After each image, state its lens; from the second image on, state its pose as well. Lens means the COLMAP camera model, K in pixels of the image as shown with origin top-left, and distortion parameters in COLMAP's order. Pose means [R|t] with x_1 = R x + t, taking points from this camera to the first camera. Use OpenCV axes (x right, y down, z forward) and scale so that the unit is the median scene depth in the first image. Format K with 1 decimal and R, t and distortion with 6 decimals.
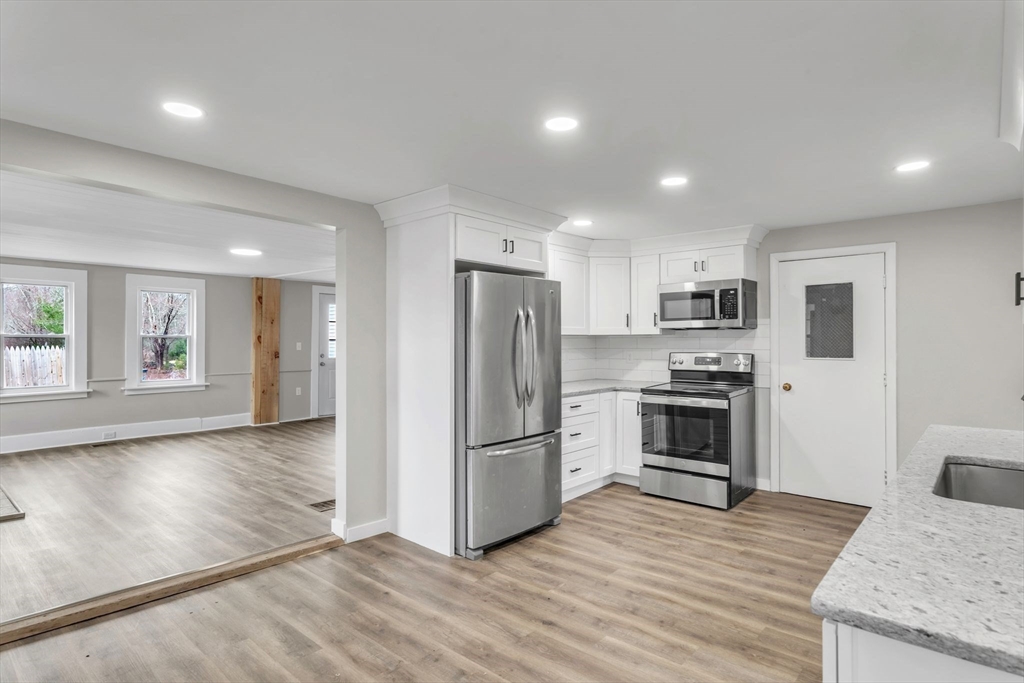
lens RADIAL K [[548.1, 0, 519.9], [0, 548.1, 344.6], [0, 0, 1]] dist [-0.001152, 0.000583]
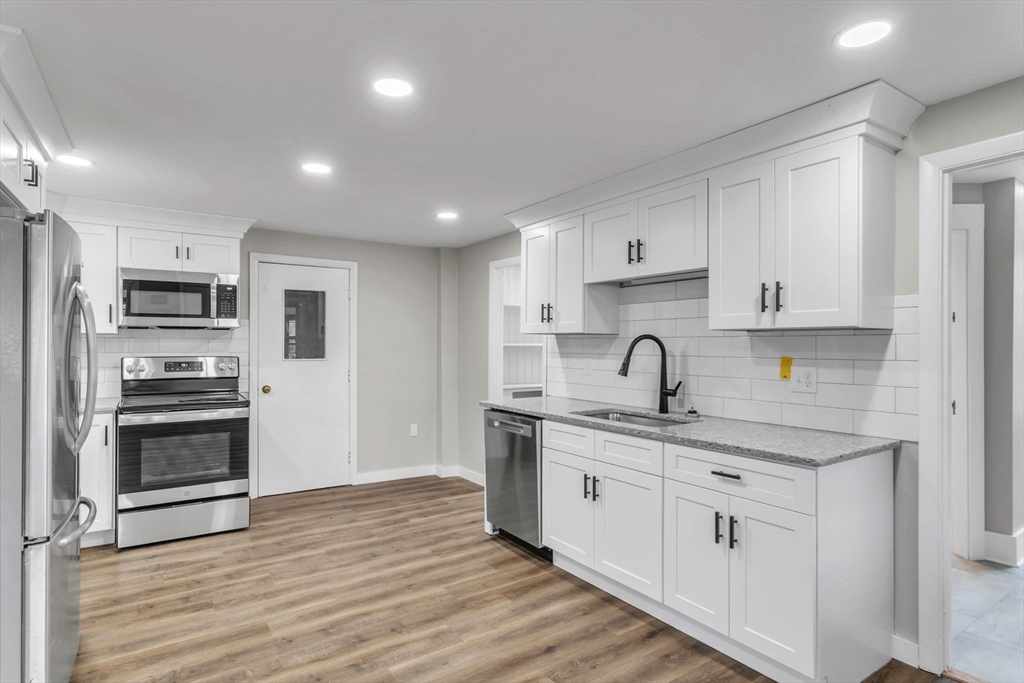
lens RADIAL K [[548.1, 0, 519.9], [0, 548.1, 344.6], [0, 0, 1]] dist [-0.001152, 0.000583]
pose [[0.257893, 0.001129, 0.966173, -0.379011], [0.004118, 0.999989, -0.002268, 0.000558], [-0.966165, 0.004564, 0.257886, 0.319787]]
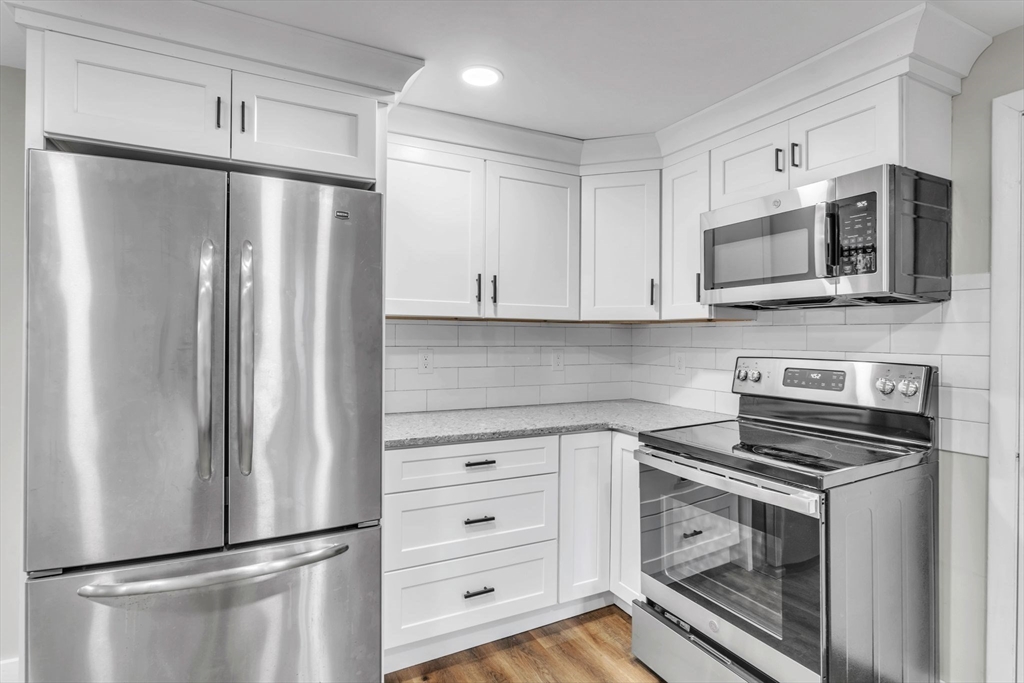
lens RADIAL K [[531.2, 0, 517.7], [0, 531.2, 339.3], [0, 0, 1]] dist [-0.000300, 0.000338]
pose [[0.928853, 0.011899, -0.370258, 0.317041], [-0.013703, 0.999904, -0.002242, 0.003880], [0.370195, 0.007156, 0.928926, 0.591458]]
